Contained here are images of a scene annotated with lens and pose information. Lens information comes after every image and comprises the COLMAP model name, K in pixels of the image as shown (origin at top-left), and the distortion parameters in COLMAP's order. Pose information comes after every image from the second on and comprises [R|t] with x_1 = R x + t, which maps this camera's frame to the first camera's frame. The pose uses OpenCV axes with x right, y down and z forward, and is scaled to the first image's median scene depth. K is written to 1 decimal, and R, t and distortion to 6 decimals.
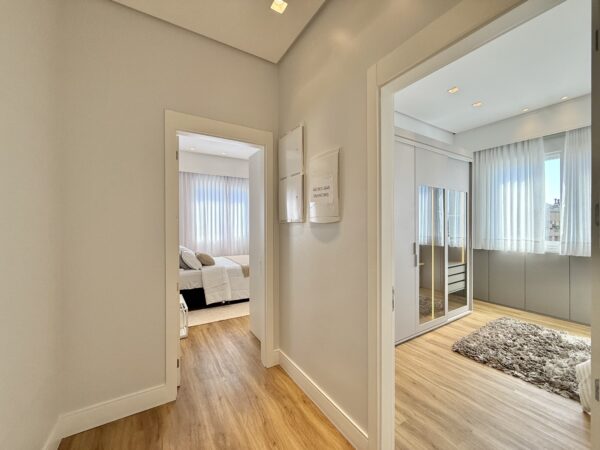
lens RADIAL K [[239.6, 0, 300.0], [0, 239.6, 225.0], [0, 0, 1]] dist [0.001419, 0.000343]
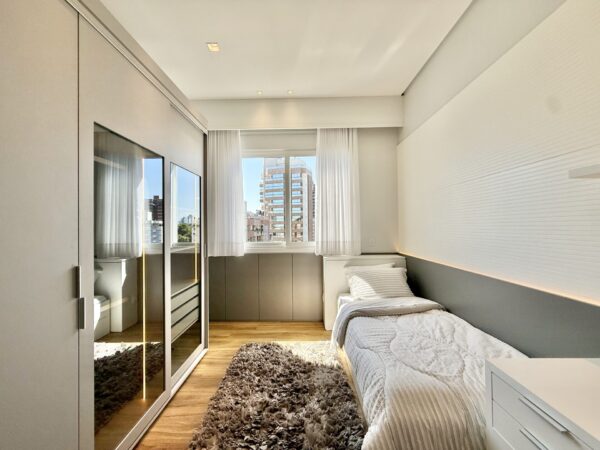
lens RADIAL K [[239.6, 0, 300.0], [0, 239.6, 225.0], [0, 0, 1]] dist [0.001419, 0.000343]
pose [[0.546820, 0.005569, 0.837232, 0.294308], [0.013009, 0.999801, -0.015147, 0.018213], [-0.837149, 0.019174, 0.546639, 0.412807]]
